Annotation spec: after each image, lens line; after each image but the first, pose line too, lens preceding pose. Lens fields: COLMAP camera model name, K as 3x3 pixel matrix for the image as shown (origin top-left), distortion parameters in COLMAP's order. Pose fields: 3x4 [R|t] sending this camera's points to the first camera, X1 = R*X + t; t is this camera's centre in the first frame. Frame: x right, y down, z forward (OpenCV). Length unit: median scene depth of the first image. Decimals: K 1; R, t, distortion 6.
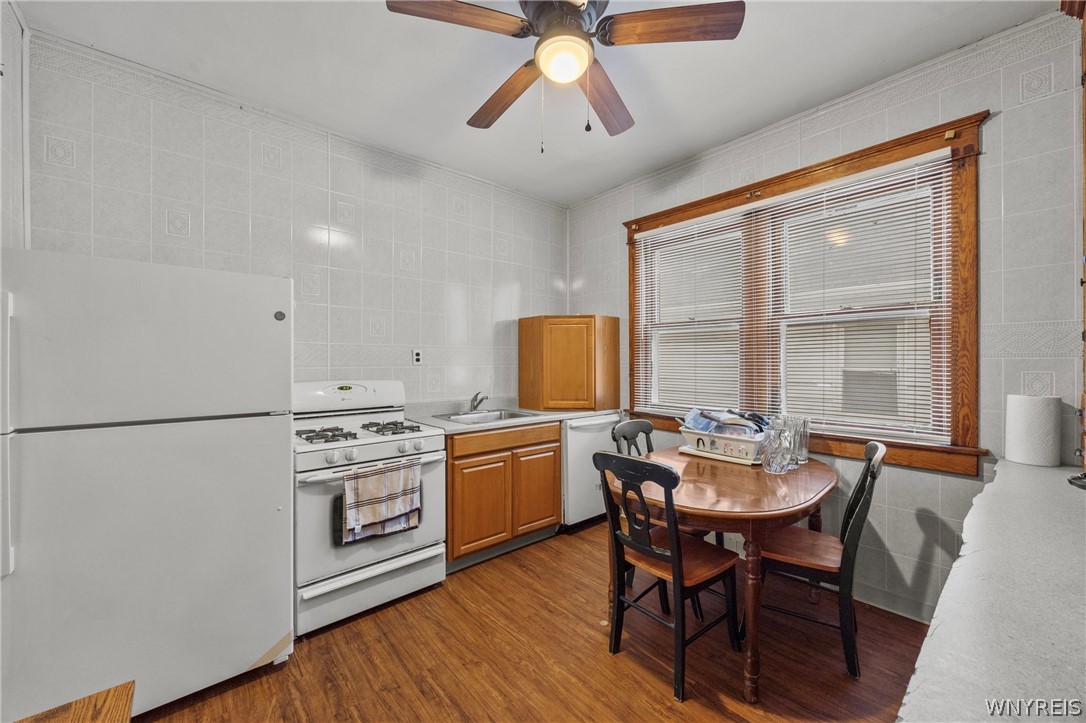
lens RADIAL K [[416.2, 0, 540.2], [0, 416.2, 363.2], [0, 0, 1]] dist [-0.000837, 0.000198]
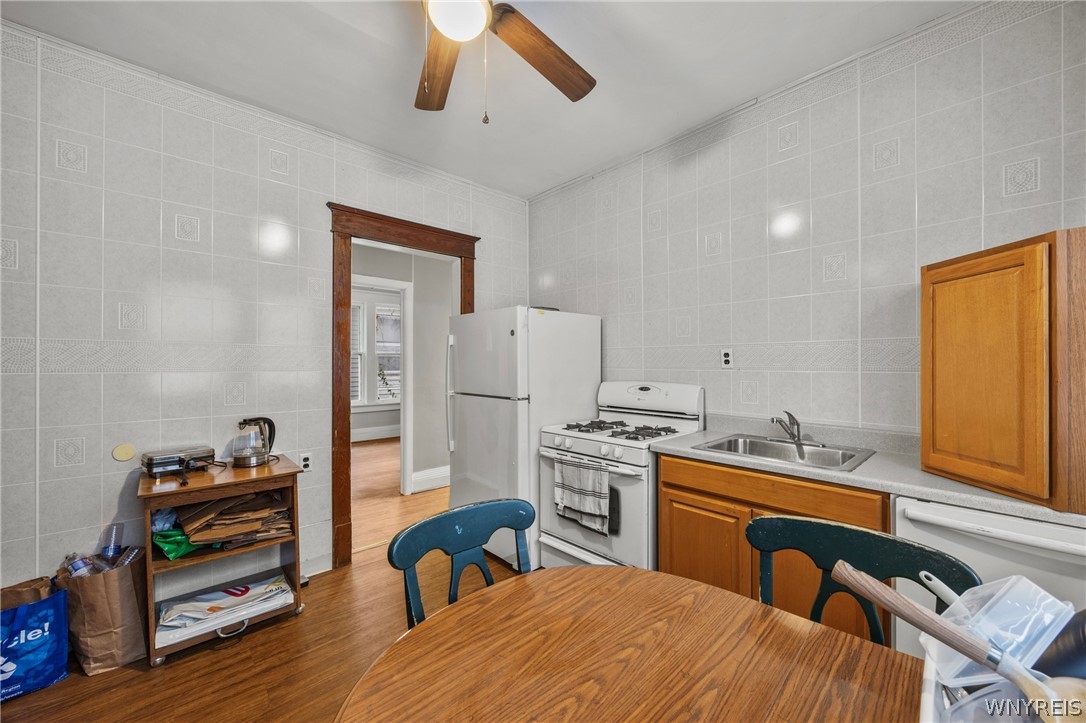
lens RADIAL K [[416.2, 0, 545.1], [0, 416.2, 360.8], [0, 0, 1]] dist [-0.000837, 0.000198]
pose [[0.042329, -0.005422, -0.999089, 0.666183], [-0.004838, 0.999972, -0.005632, -0.005279], [0.999092, 0.005072, 0.042302, 0.820095]]
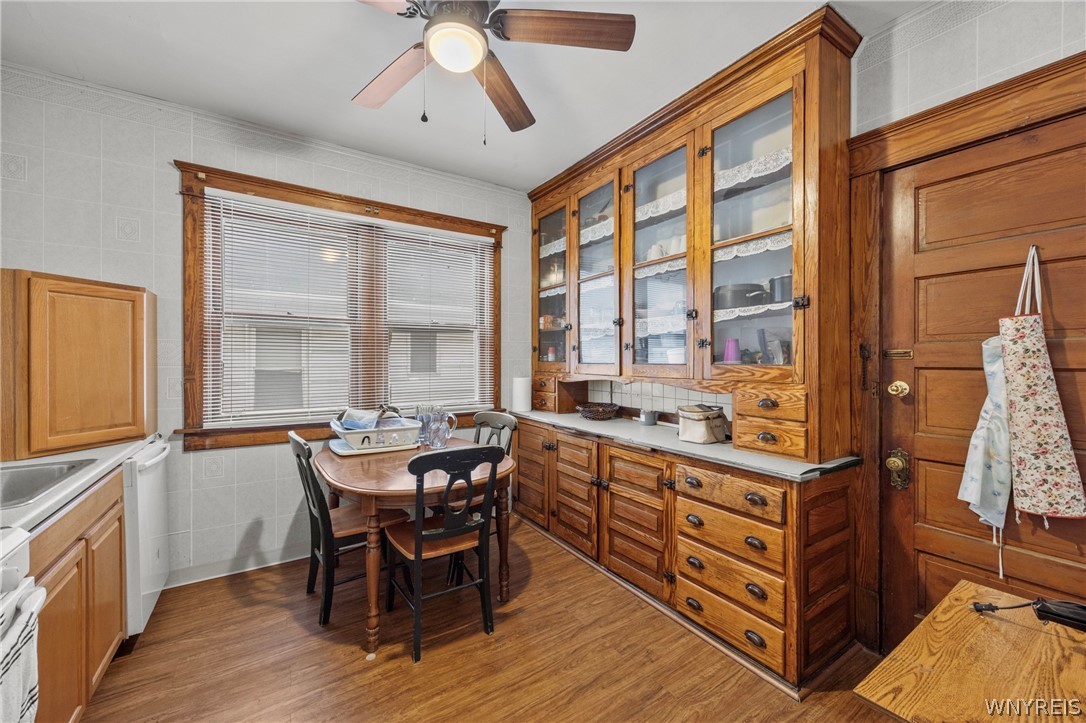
lens RADIAL K [[416.2, 0, 536.4], [0, 416.2, 361.6], [0, 0, 1]] dist [-0.000837, 0.000198]
pose [[0.149085, -0.003112, 0.988820, -0.585850], [0.006063, 0.999979, 0.002233, -0.002440], [-0.988806, 0.005663, 0.149100, 0.454230]]
